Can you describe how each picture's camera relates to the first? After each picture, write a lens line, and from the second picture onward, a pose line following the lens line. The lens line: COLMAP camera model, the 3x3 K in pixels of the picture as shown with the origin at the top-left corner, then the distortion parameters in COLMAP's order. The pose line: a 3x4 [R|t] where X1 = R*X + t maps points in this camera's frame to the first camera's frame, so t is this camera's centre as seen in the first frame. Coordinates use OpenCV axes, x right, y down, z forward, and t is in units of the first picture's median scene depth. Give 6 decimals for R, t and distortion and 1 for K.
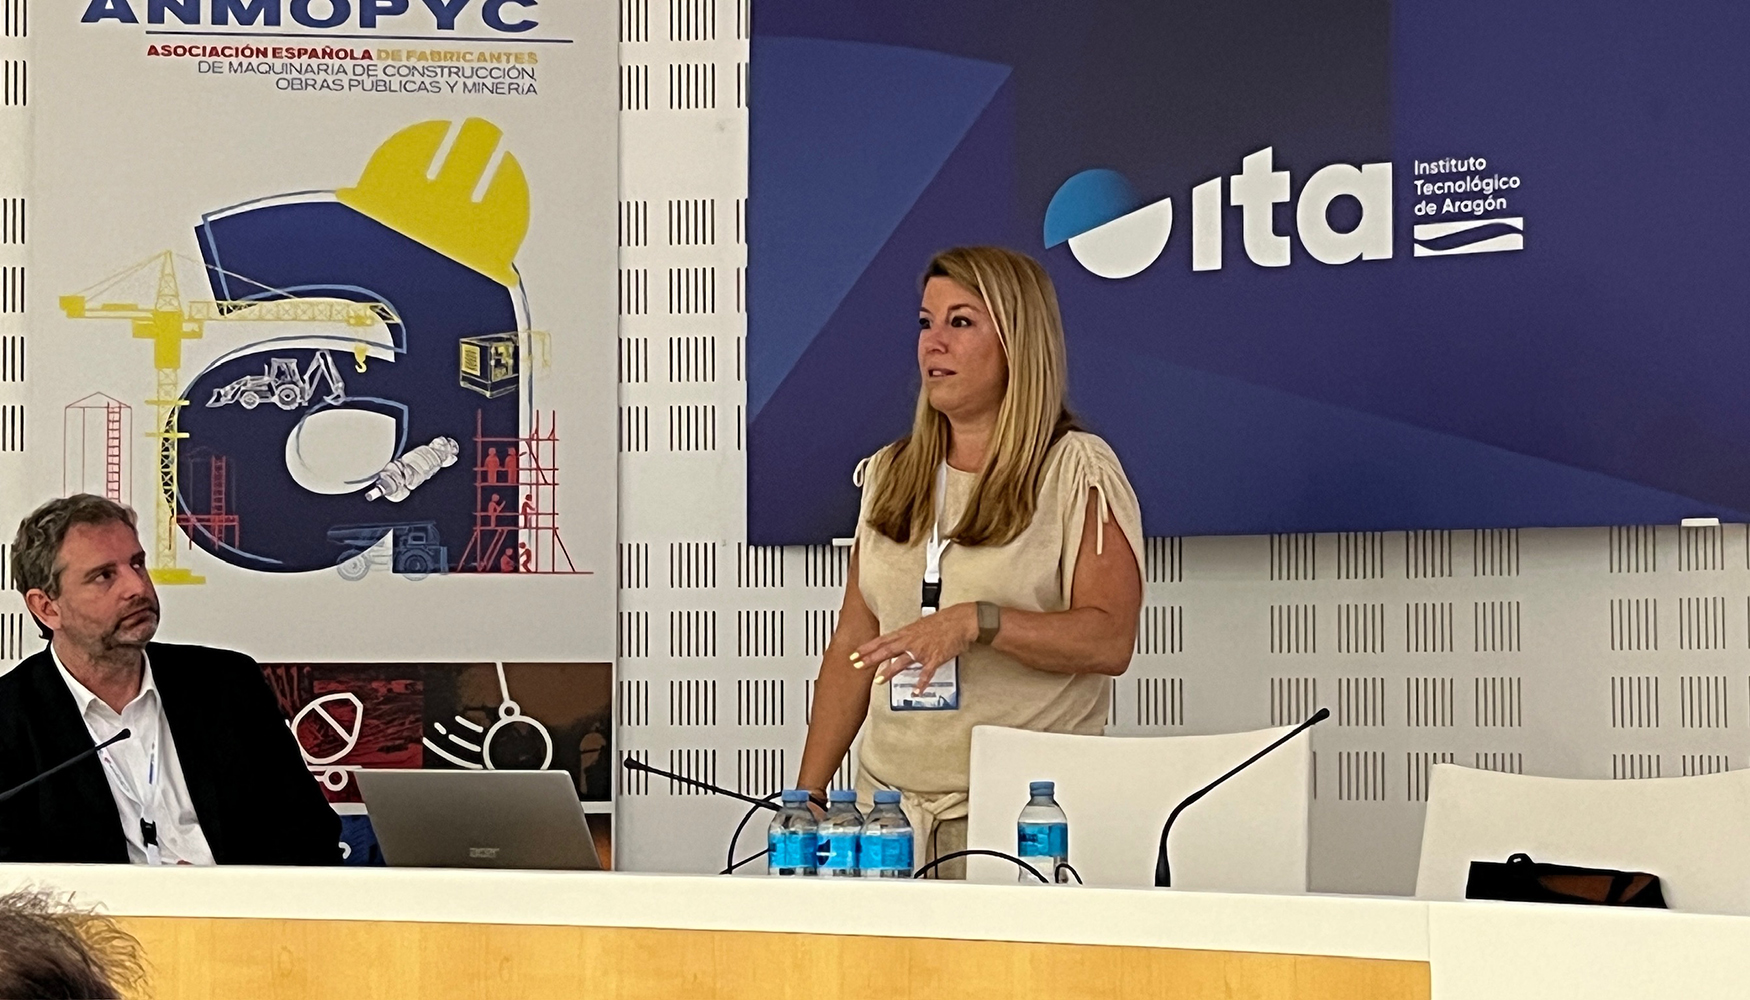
lens RADIAL K [[3813.4, 0, 872.2], [0, 3813.4, 518.8], [0, 0, 1]] dist [0.257631, 0.000000]
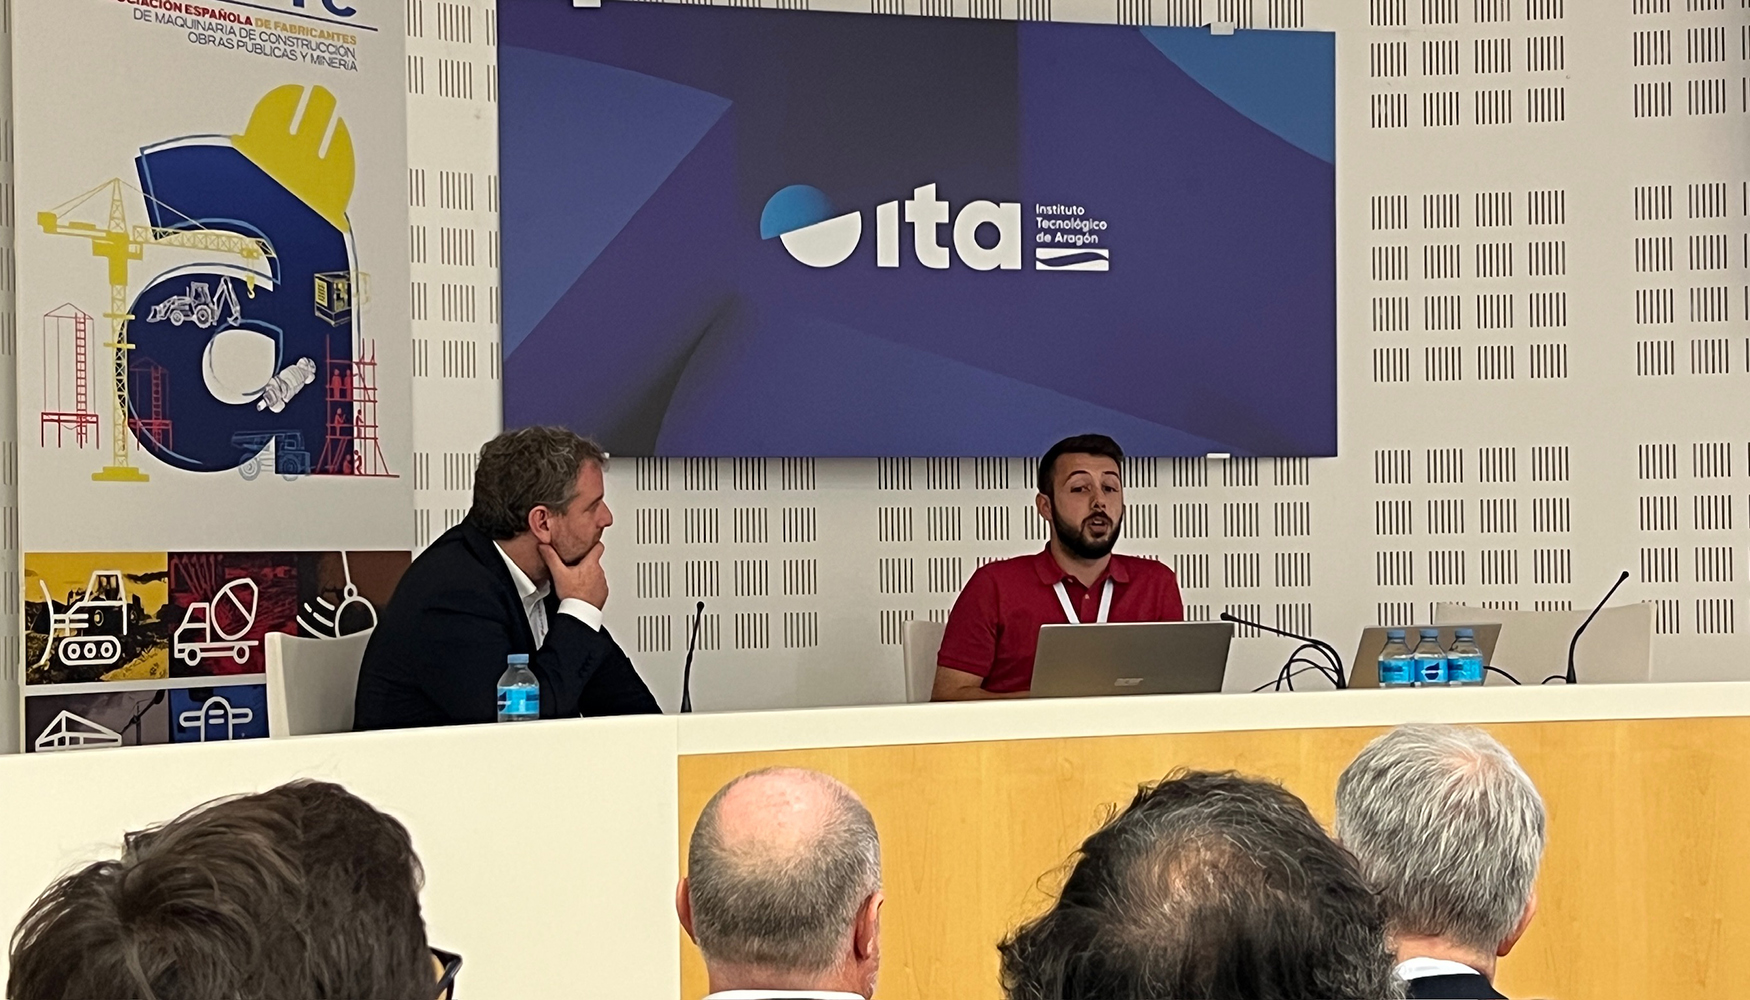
lens RADIAL K [[3076.5, 0, 965.8], [0, 3076.5, 481.7], [0, 0, 1]] dist [0.235212, 0.000000]
pose [[0.660937, 0.014377, 0.750304, -0.693147], [-0.022879, 0.999738, 0.000998, 0.010815], [-0.750093, -0.017826, 0.661092, 0.223724]]
